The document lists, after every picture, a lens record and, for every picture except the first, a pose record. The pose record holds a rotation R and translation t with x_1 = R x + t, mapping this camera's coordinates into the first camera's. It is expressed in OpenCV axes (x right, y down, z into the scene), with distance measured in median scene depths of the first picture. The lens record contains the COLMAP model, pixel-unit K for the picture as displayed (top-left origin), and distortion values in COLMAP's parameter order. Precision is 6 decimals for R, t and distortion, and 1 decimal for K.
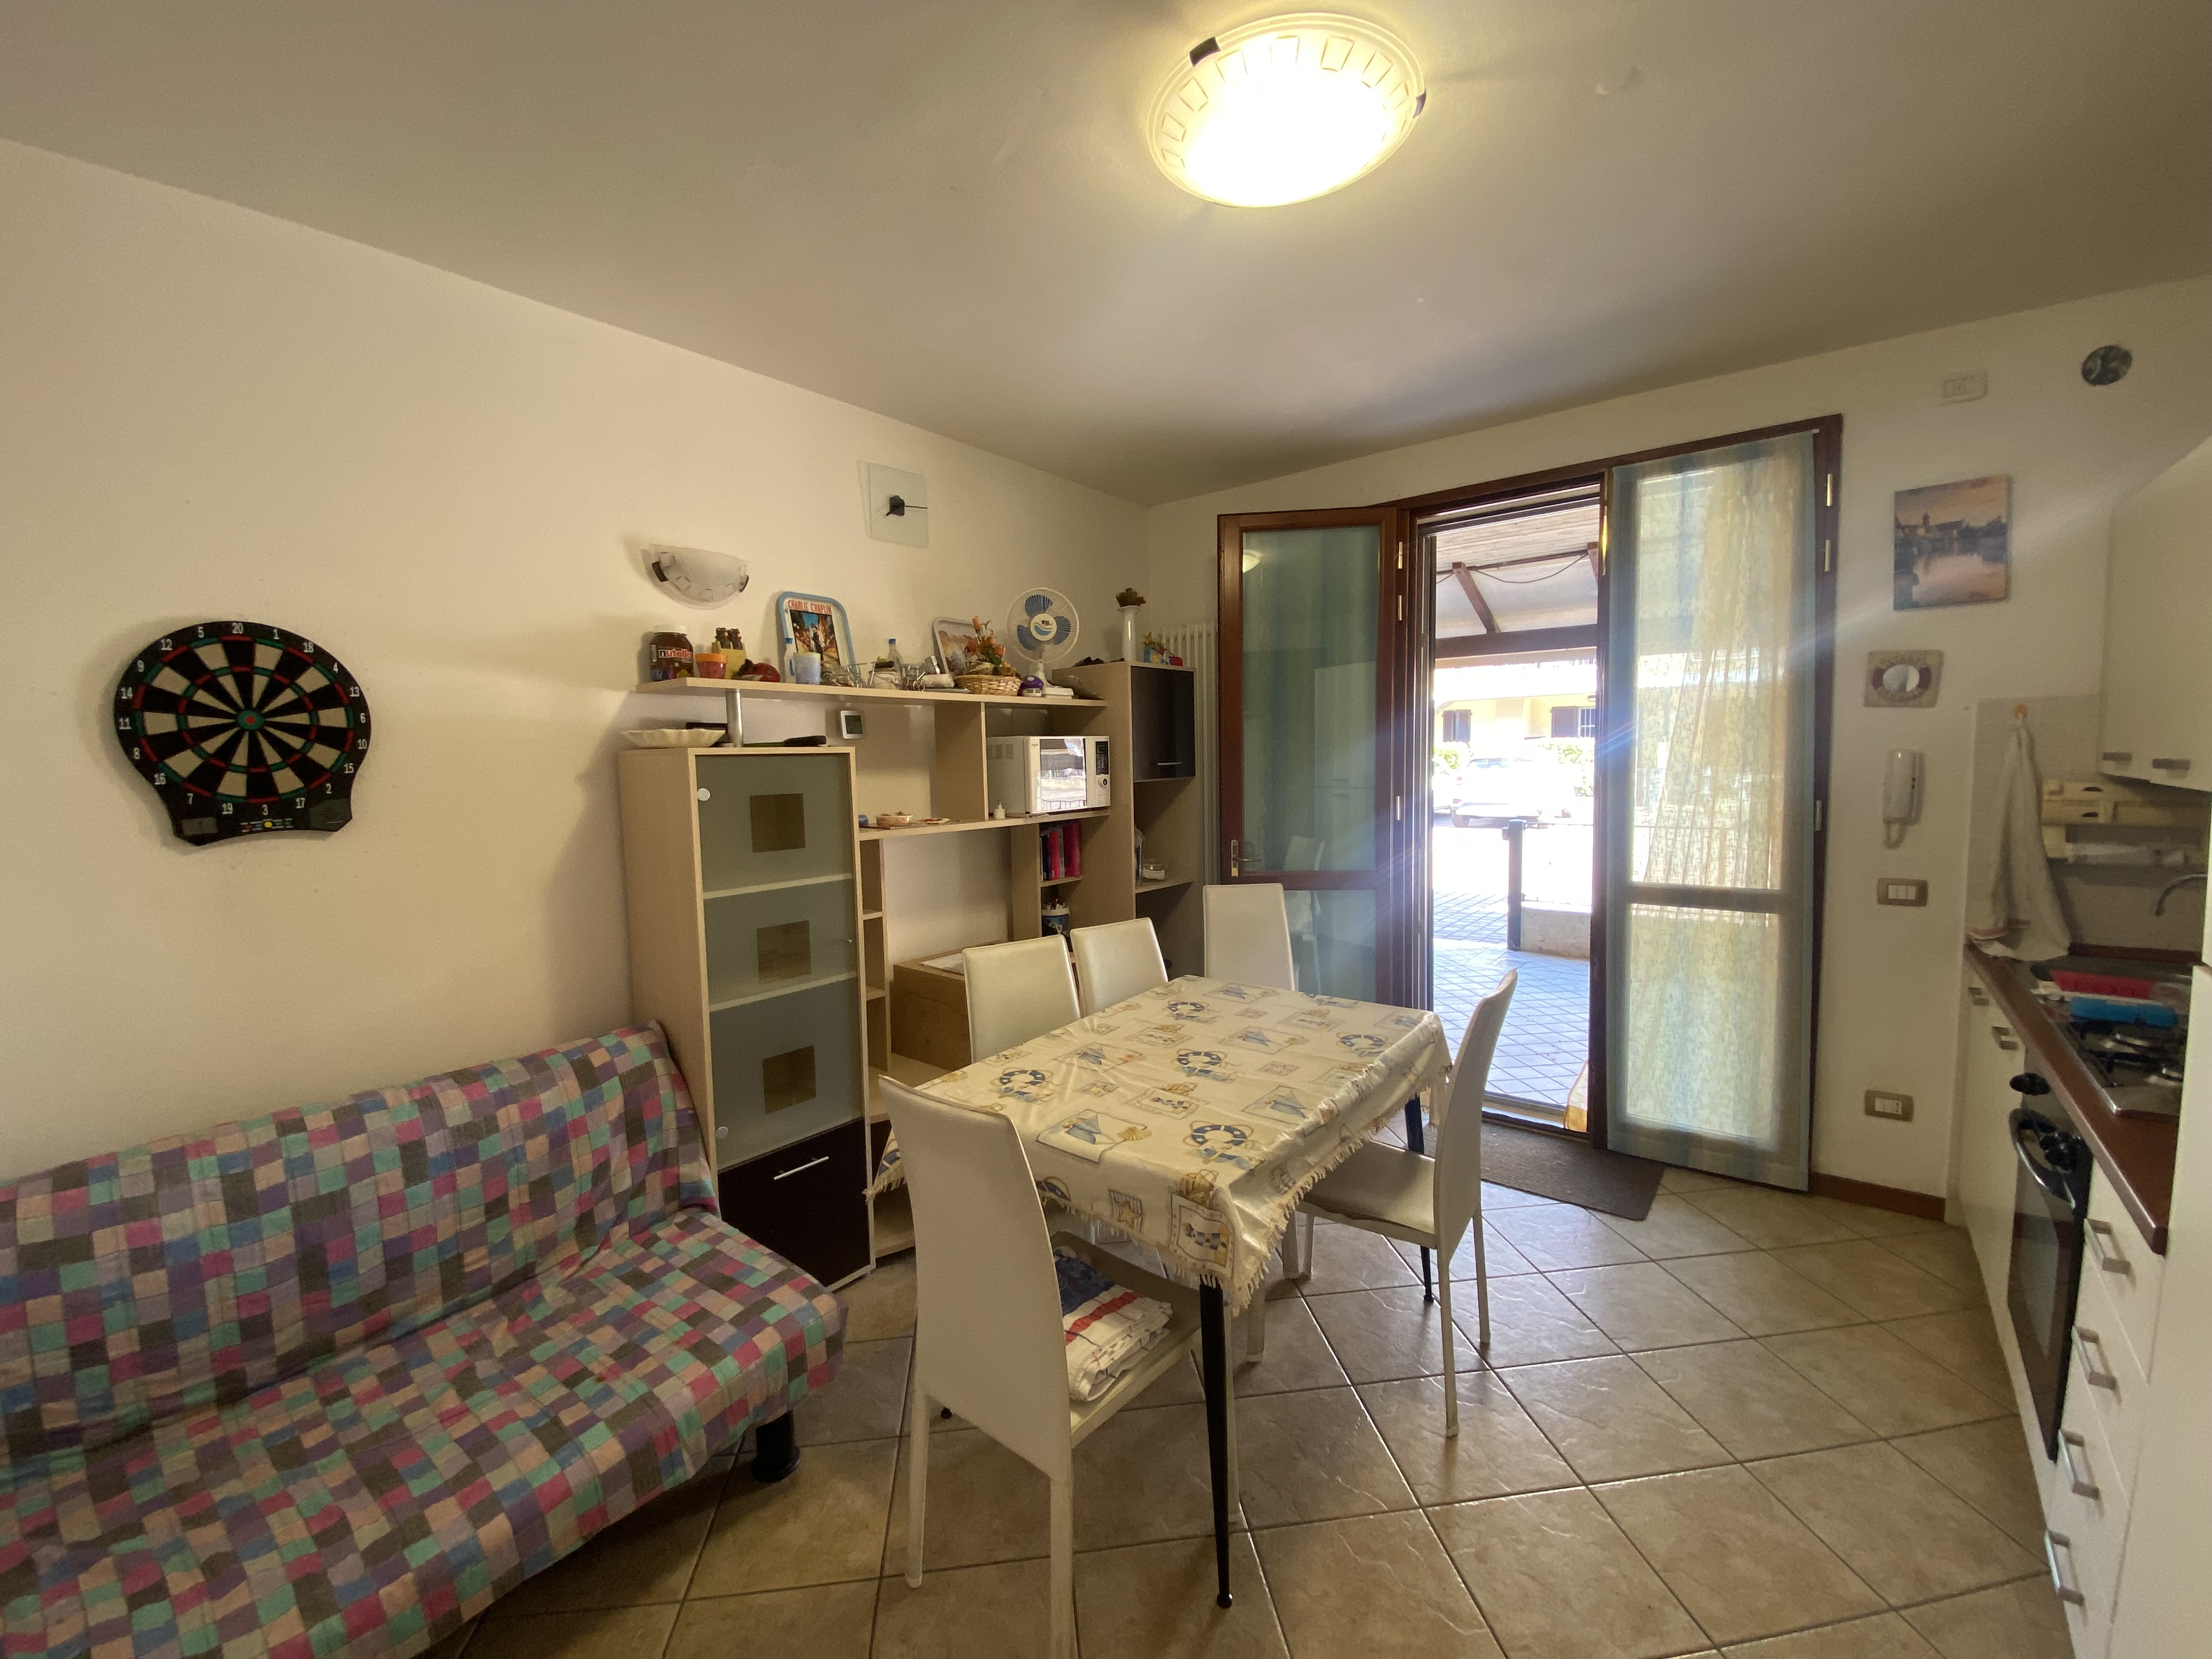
lens RADIAL K [[877.9, 0, 1100.4], [0, 877.9, 828.4], [0, 0, 1]] dist [0.014074, -0.016569]
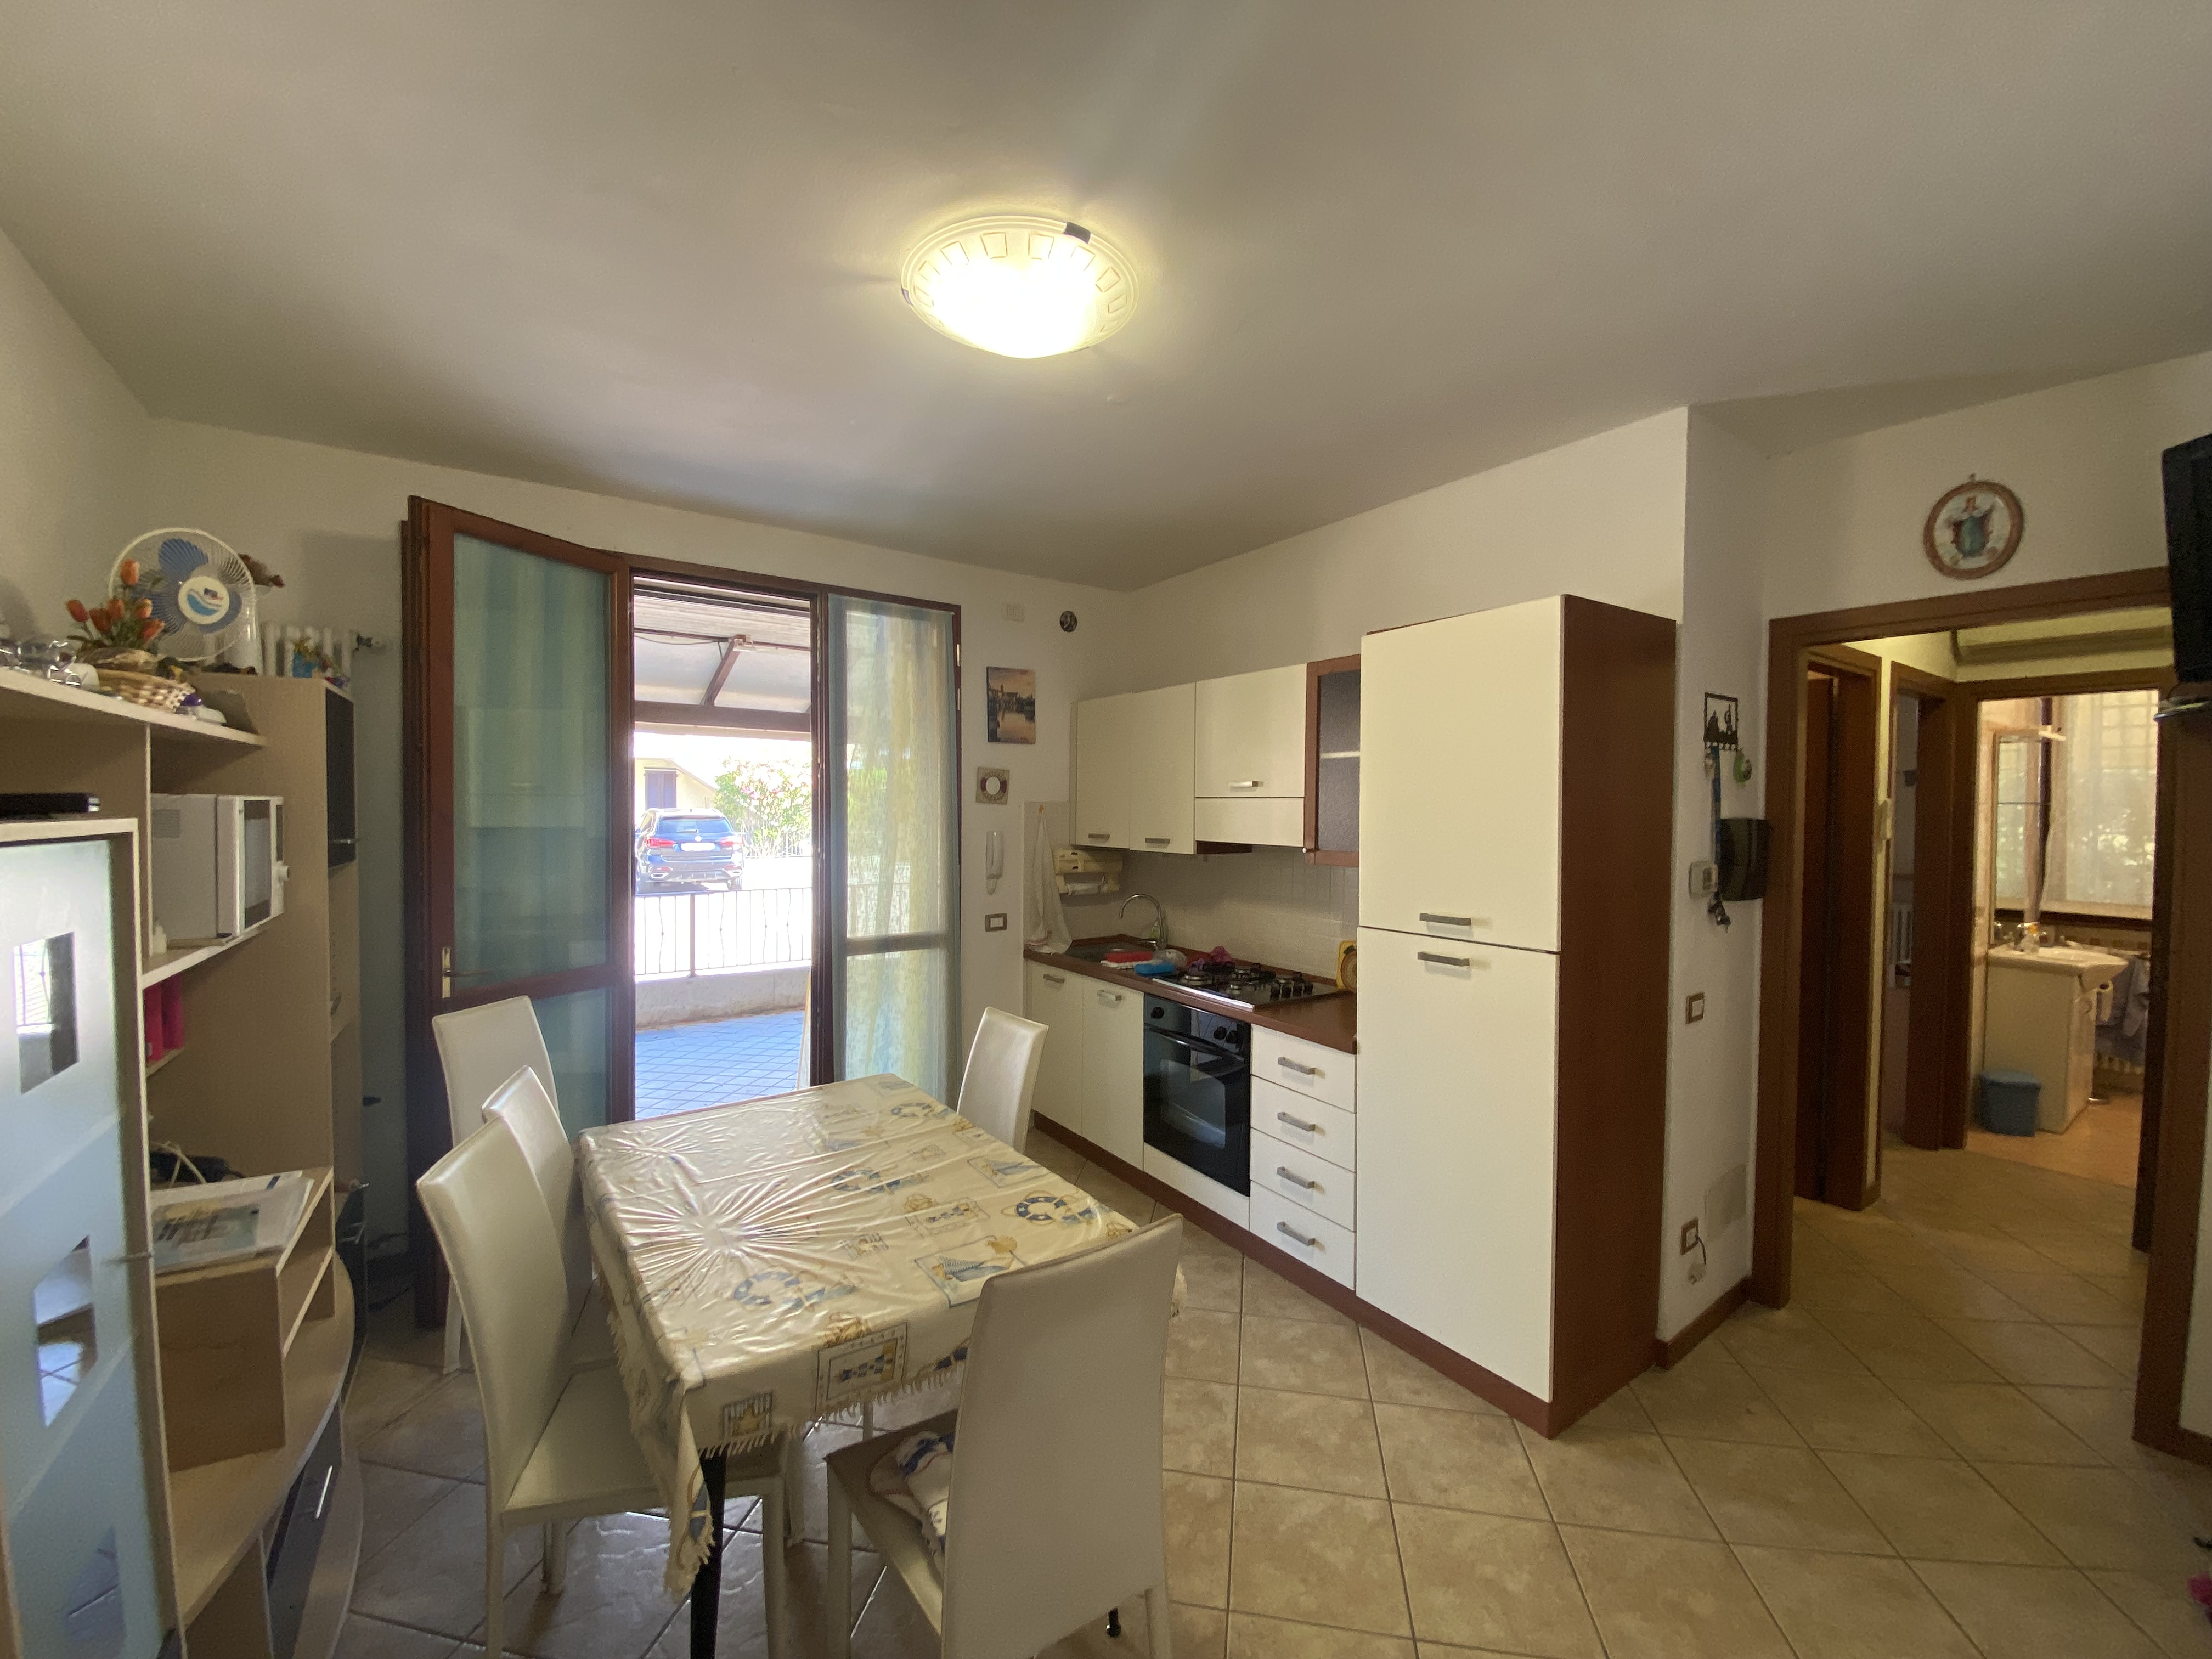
lens RADIAL K [[877.9, 0, 1100.4], [0, 877.9, 828.4], [0, 0, 1]] dist [0.014074, -0.016569]
pose [[0.284379, 0.008165, 0.958677, -0.521641], [0.062756, 0.997661, -0.027113, -0.039902], [-0.956656, 0.067873, 0.283201, 0.376580]]
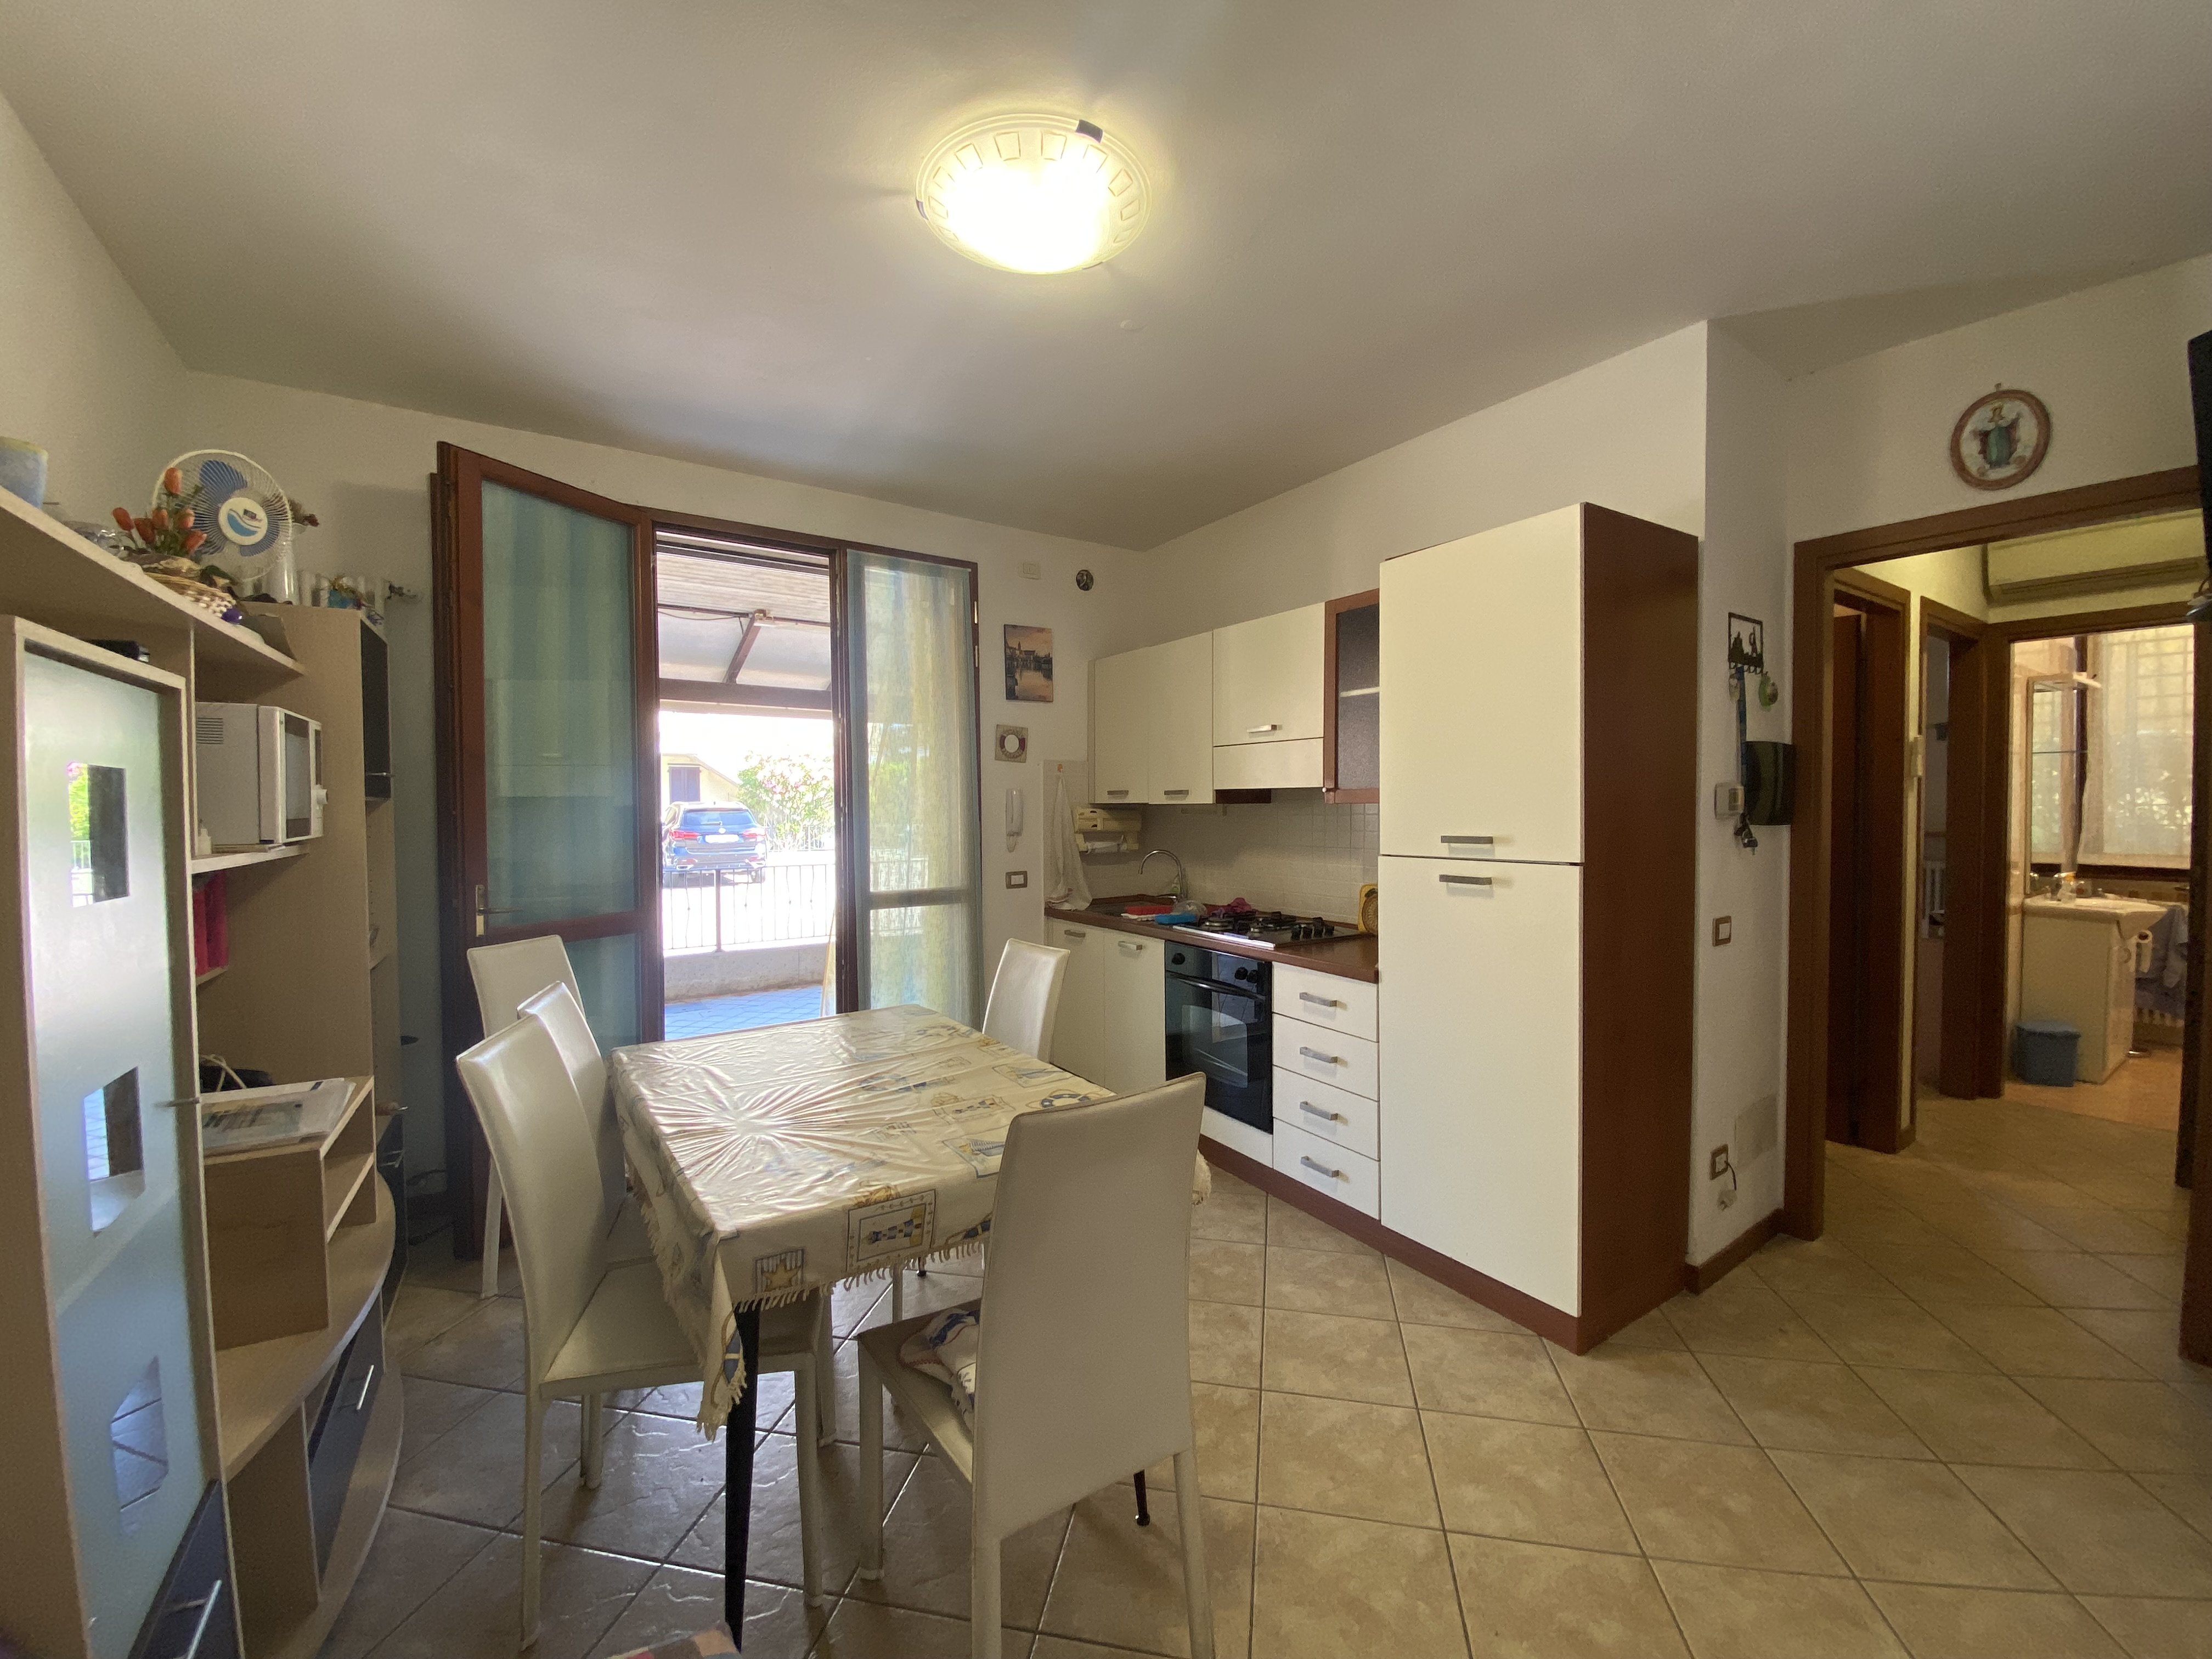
lens RADIAL K [[876.1, 0, 1100.2], [0, 876.1, 827.1], [0, 0, 1]] dist [0.015664, -0.017376]
pose [[0.305120, 0.002408, 0.952311, -0.524610], [0.074537, 0.996869, -0.026403, 0.032008], [-0.949392, 0.079038, 0.303985, 0.381565]]
